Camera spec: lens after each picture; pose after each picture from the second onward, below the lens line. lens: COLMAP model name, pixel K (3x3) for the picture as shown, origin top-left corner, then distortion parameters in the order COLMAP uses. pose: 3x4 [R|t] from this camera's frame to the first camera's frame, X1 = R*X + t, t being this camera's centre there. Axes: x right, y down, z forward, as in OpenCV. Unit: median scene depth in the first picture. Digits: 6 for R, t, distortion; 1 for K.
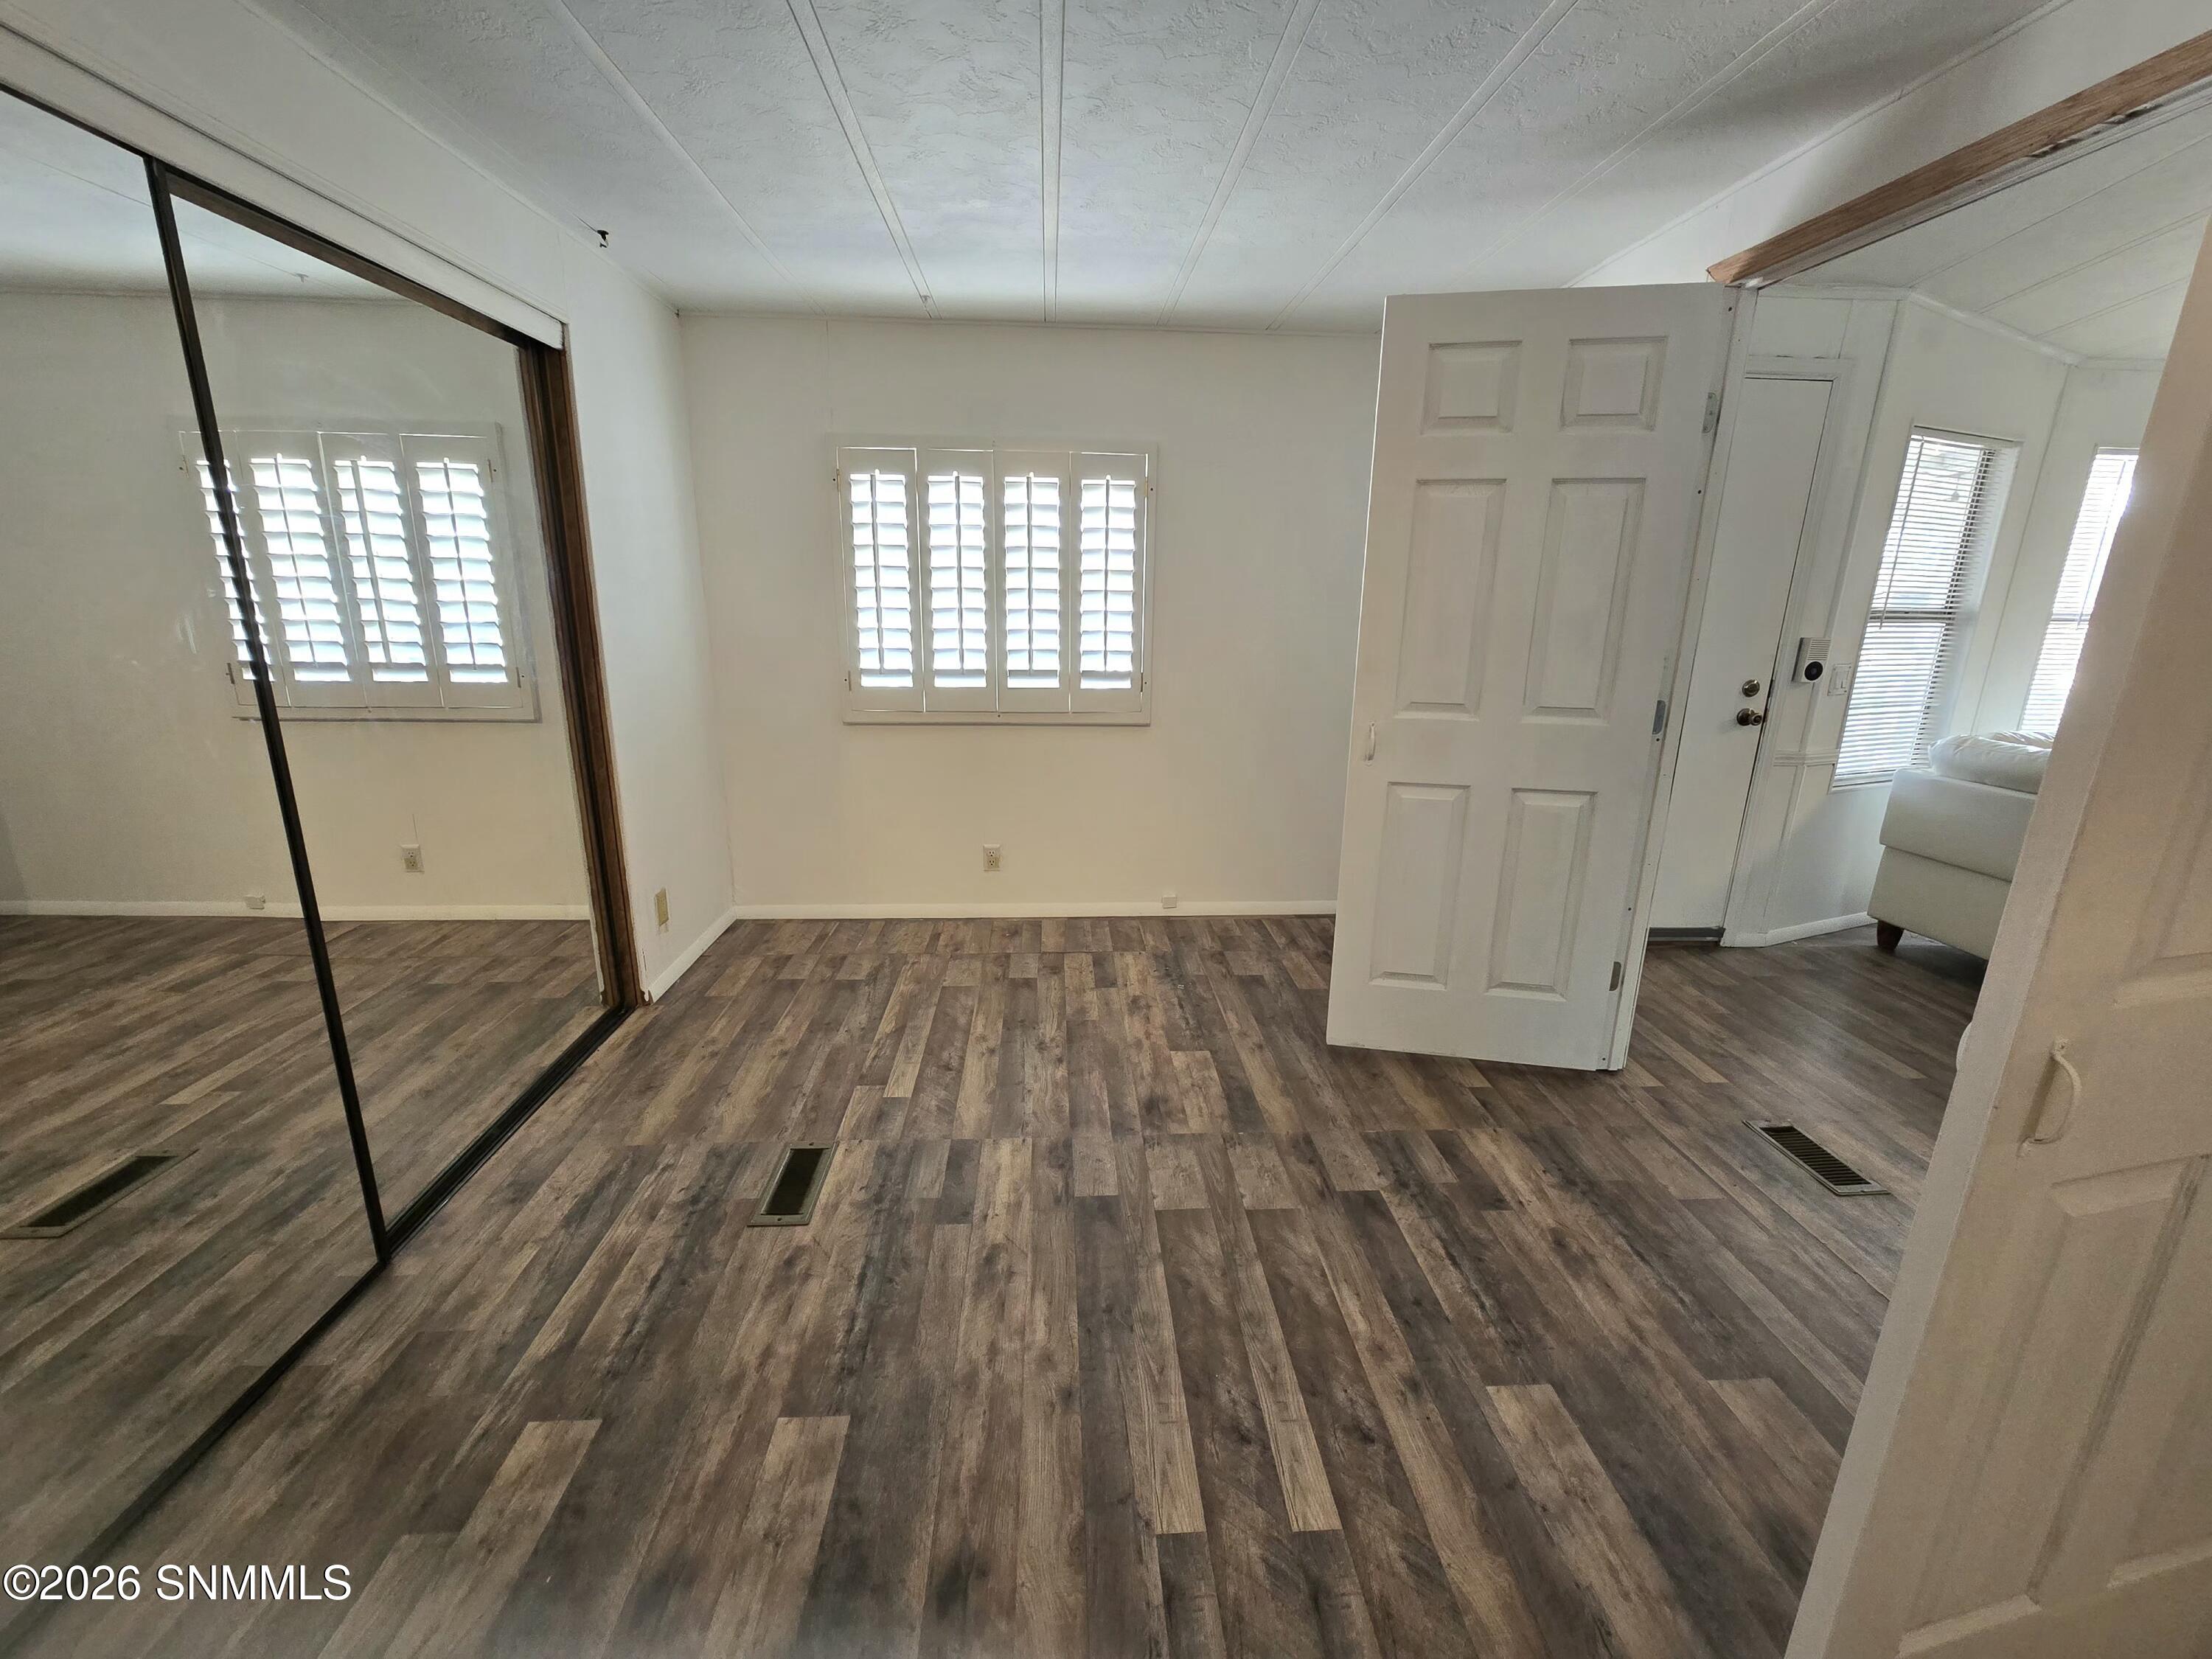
lens RADIAL K [[902.9, 0, 1110.5], [0, 902.9, 822.6], [0, 0, 1]] dist [-0.001447, -0.000281]
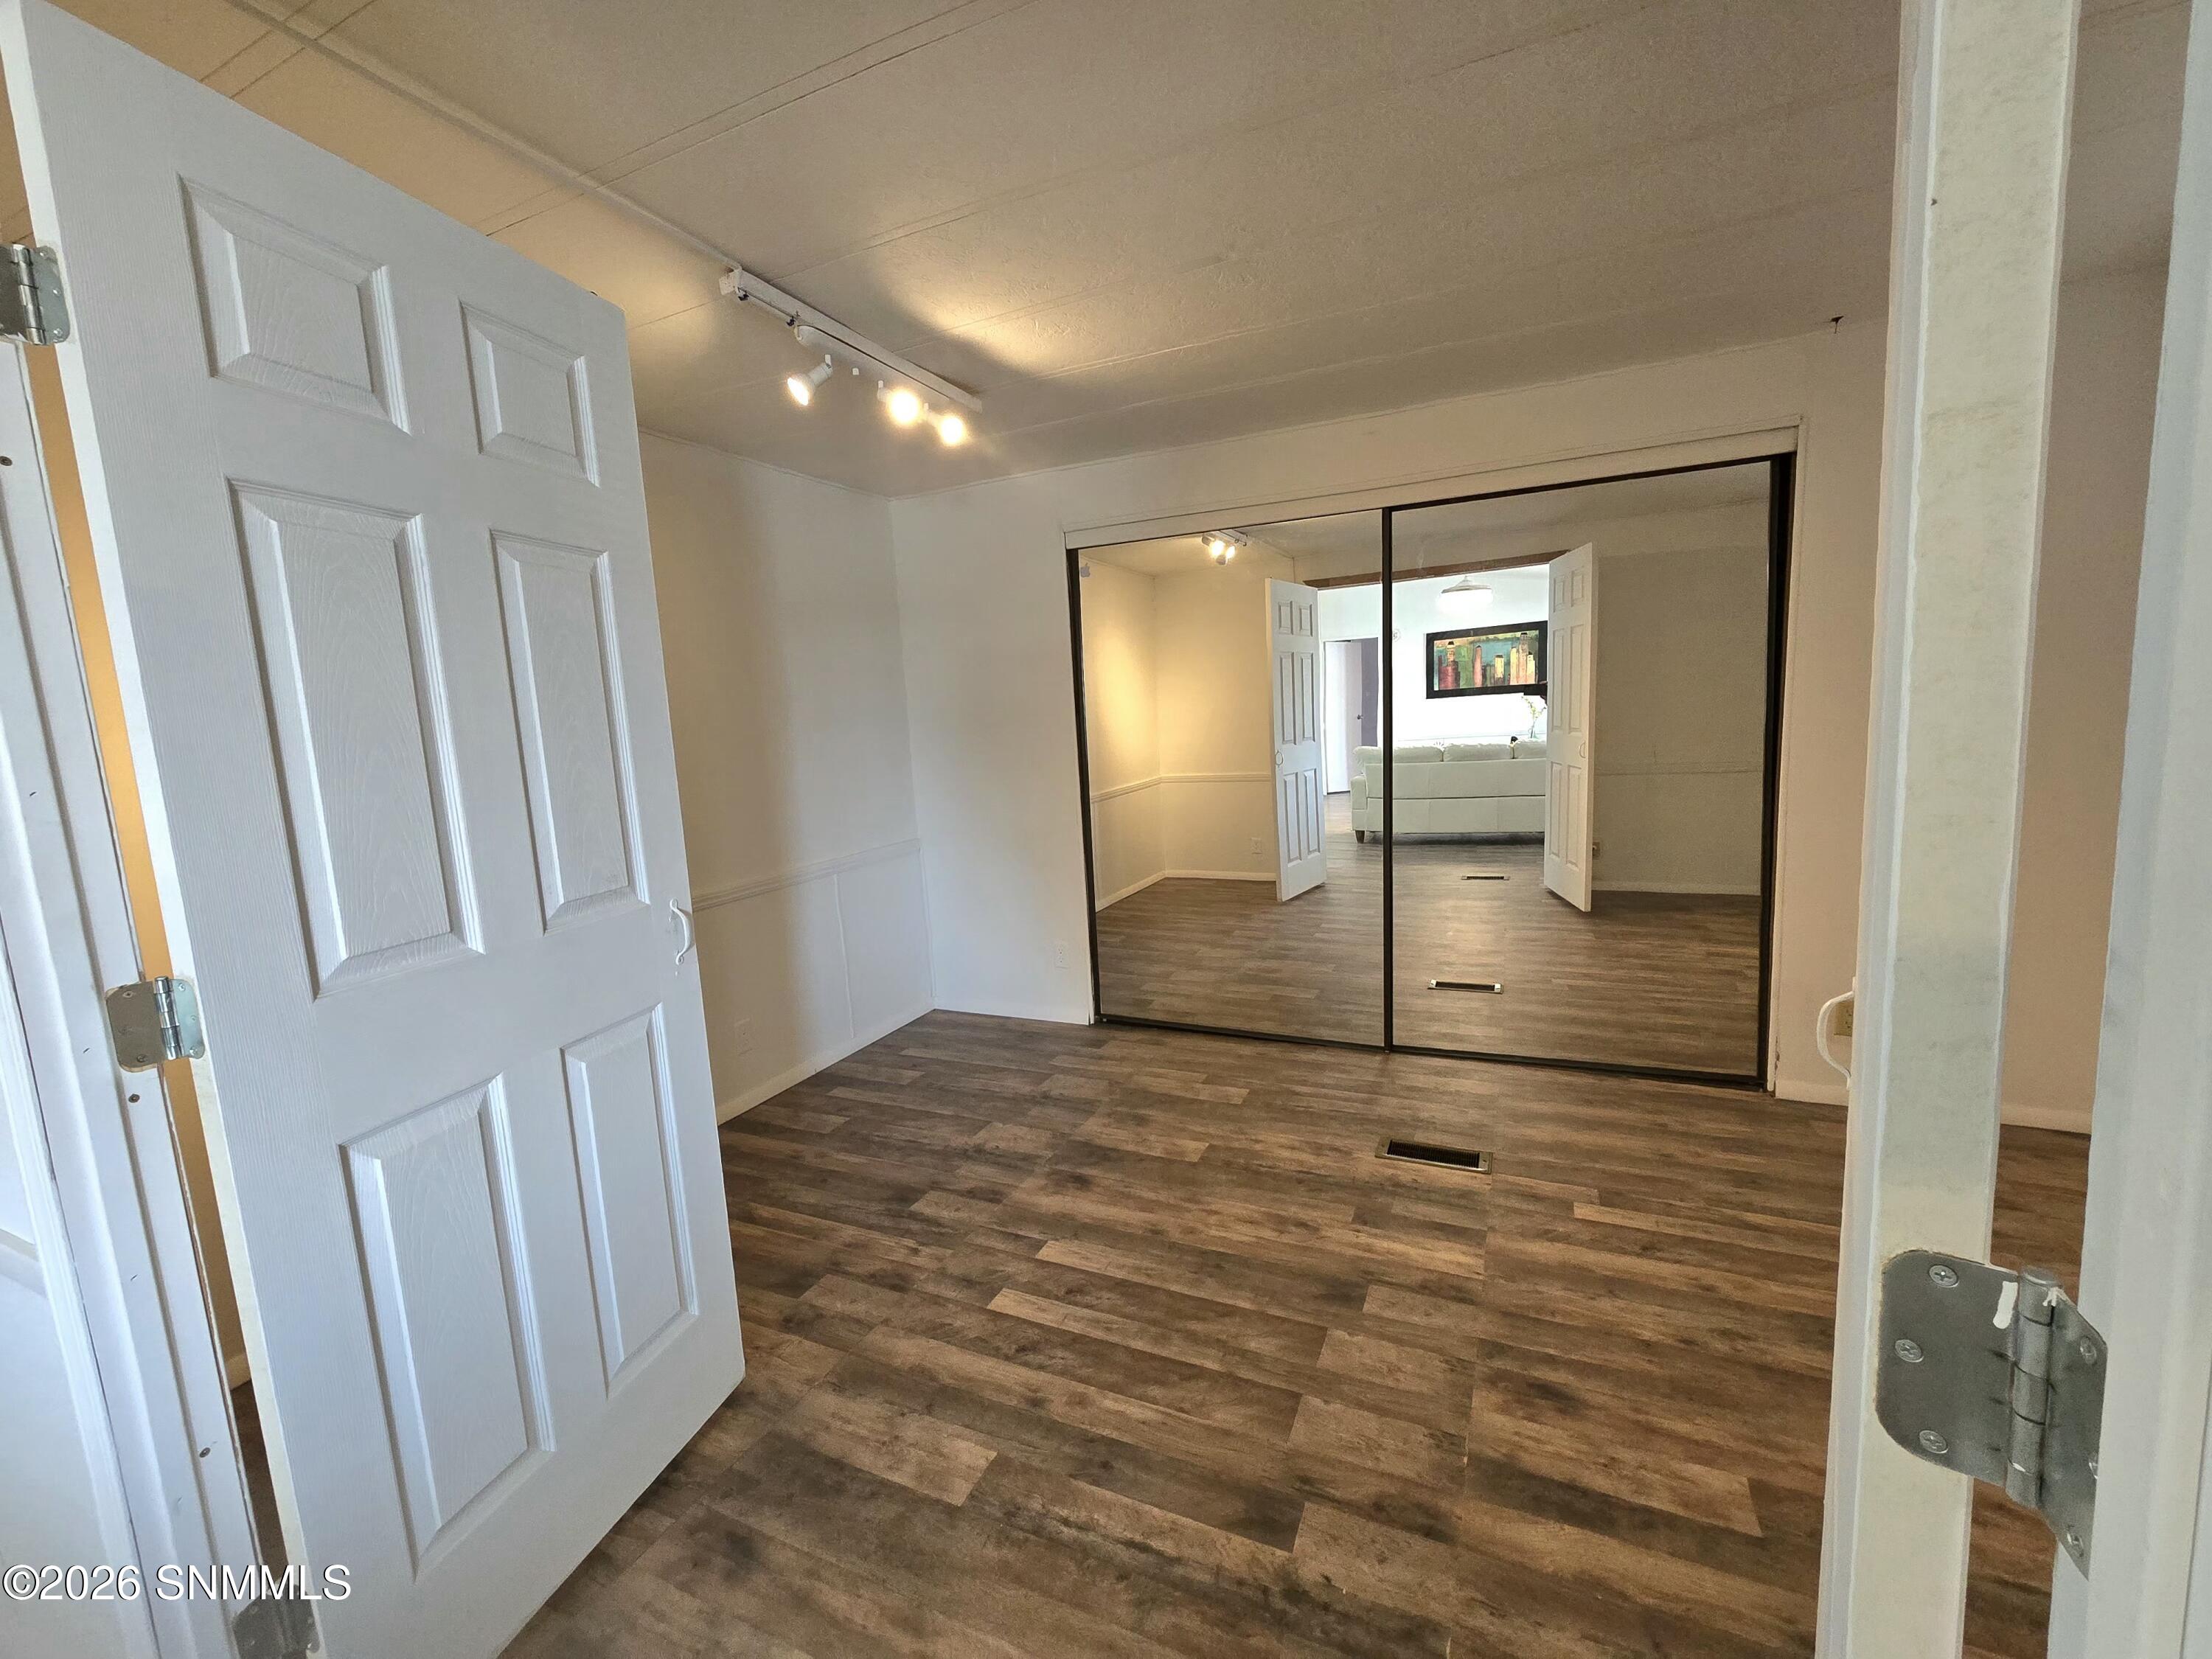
lens RADIAL K [[902.9, 0, 1110.5], [0, 902.9, 822.6], [0, 0, 1]] dist [-0.001447, -0.000281]
pose [[-0.473610, 0.117359, -0.872881, 1.045412], [-0.180472, 0.957120, 0.226606, -0.279293], [0.862046, 0.264854, -0.432122, 1.225824]]
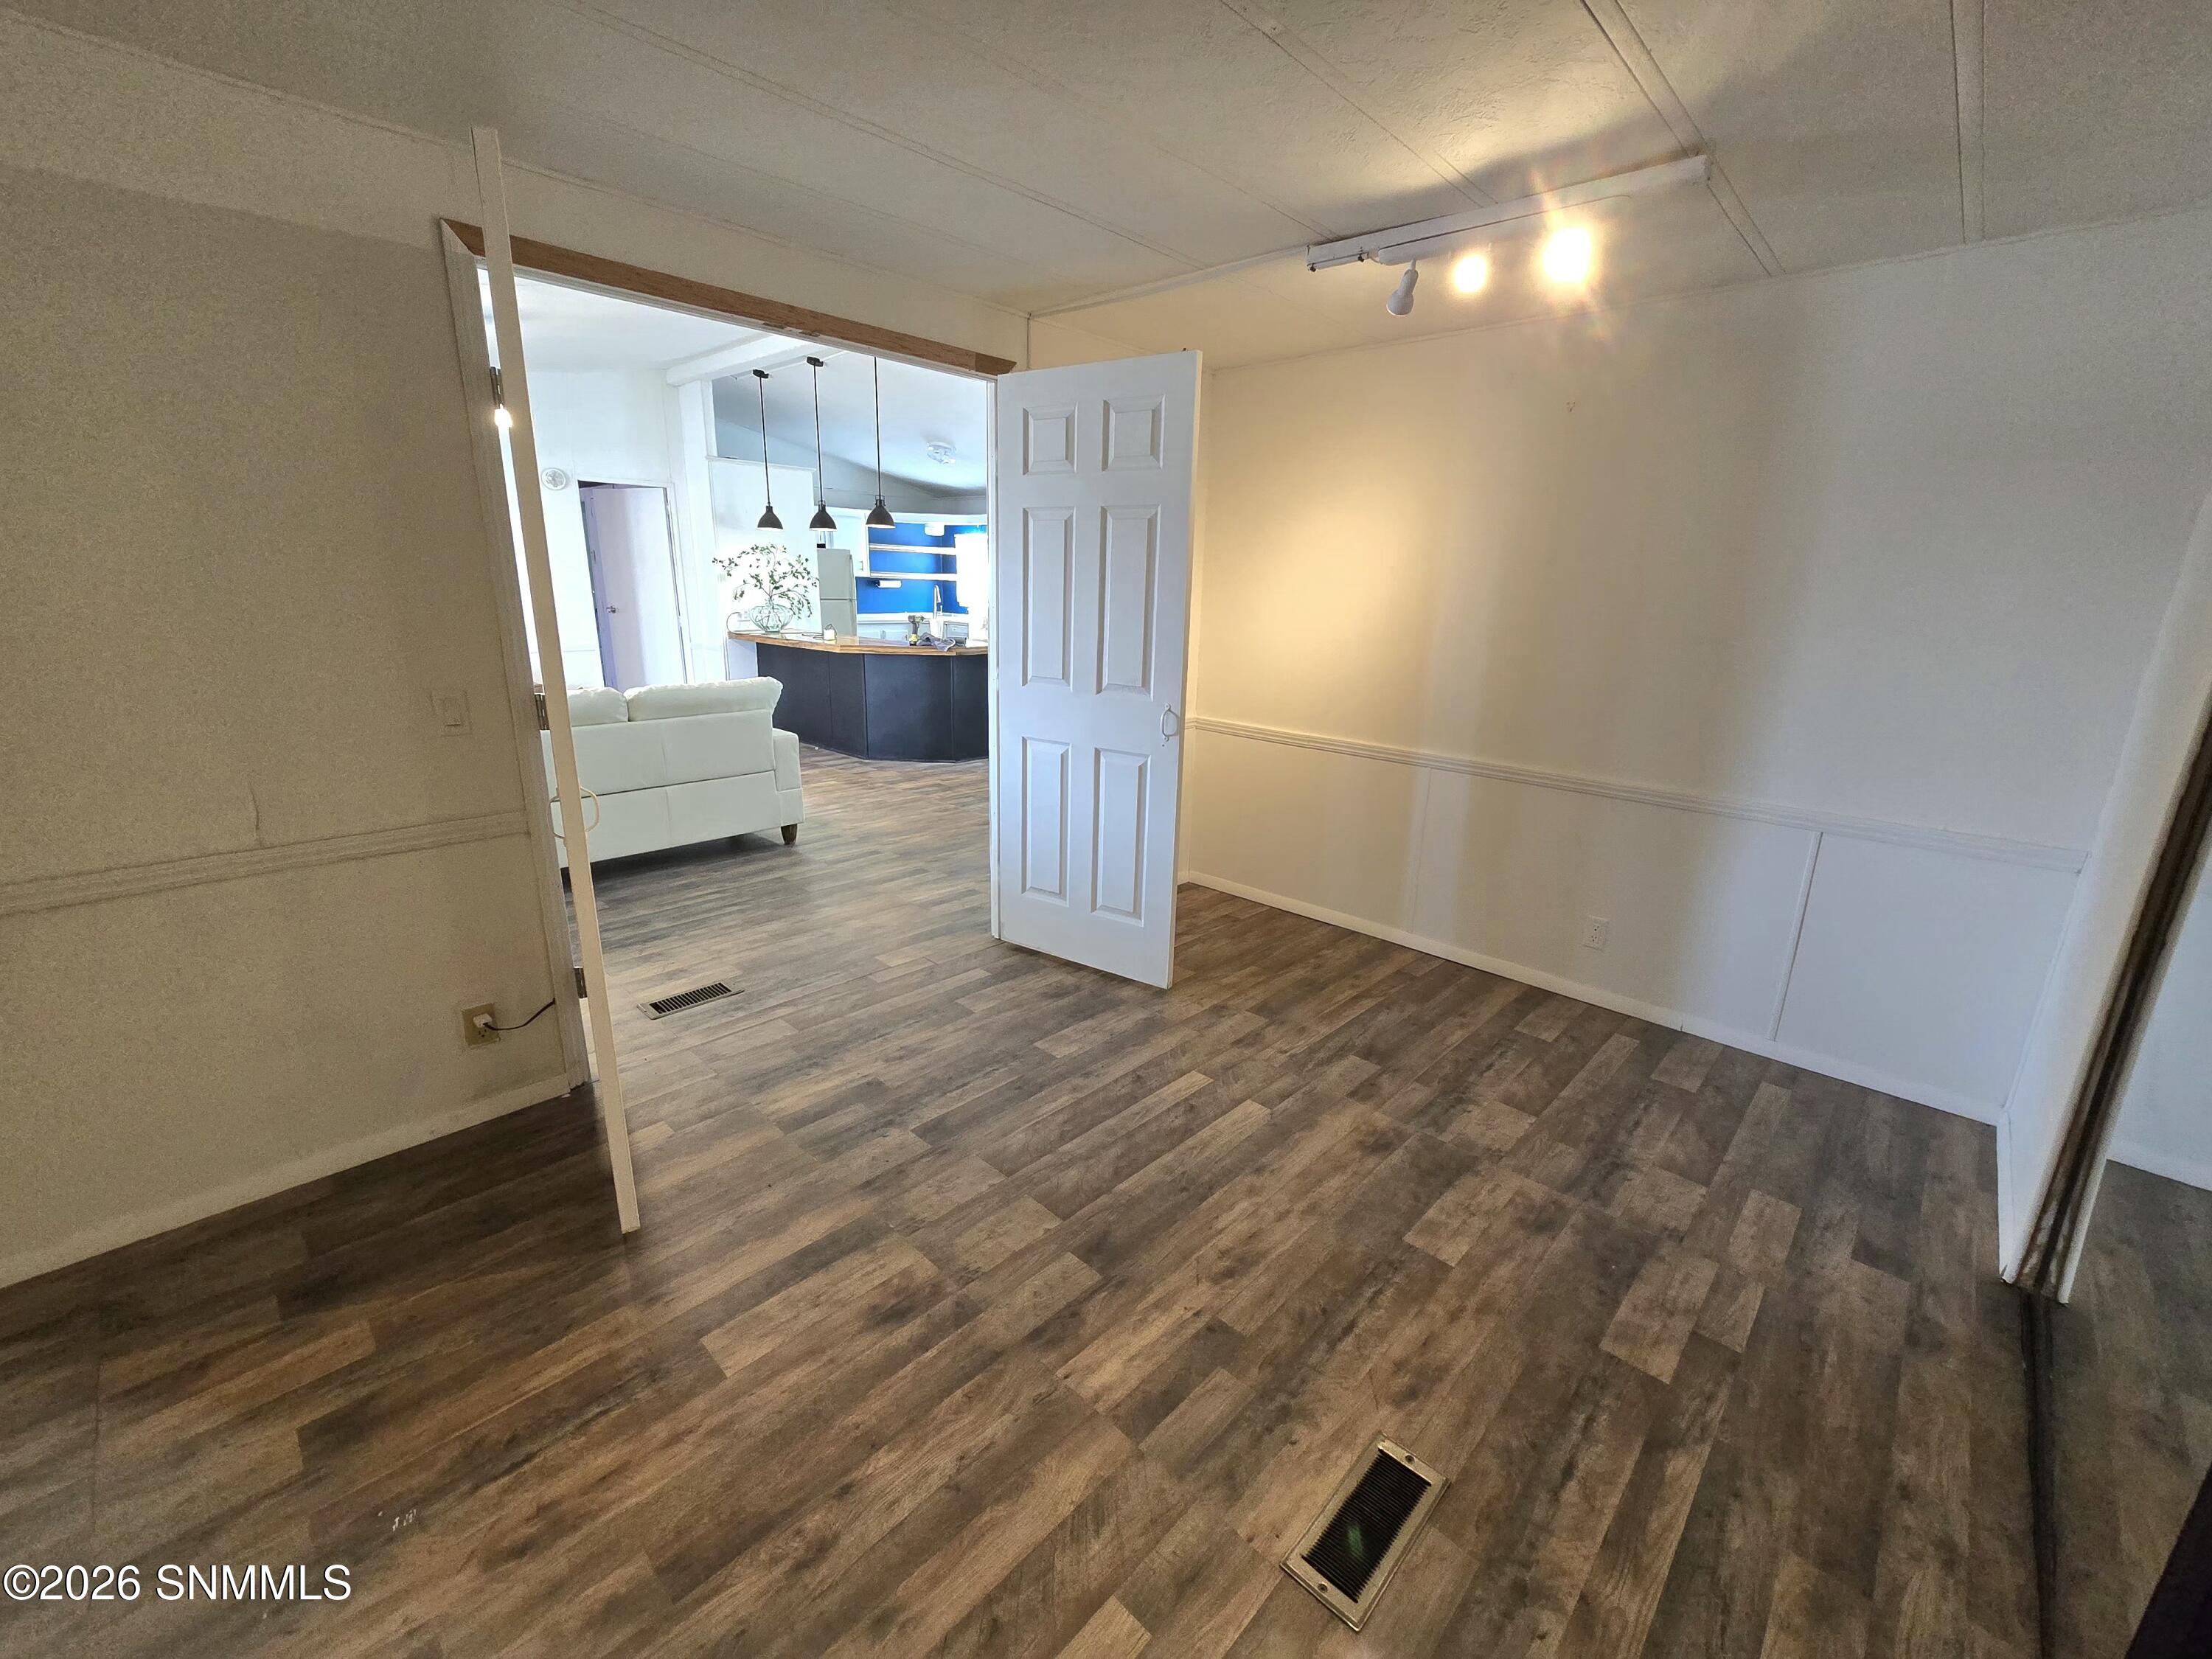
lens RADIAL K [[902.9, 0, 1110.5], [0, 902.9, 822.6], [0, 0, 1]] dist [-0.001447, -0.000281]
pose [[-0.678037, -0.220589, 0.701147, -0.676481], [0.153942, 0.890132, 0.428913, -0.441328], [-0.718727, 0.398755, -0.569585, 1.553495]]
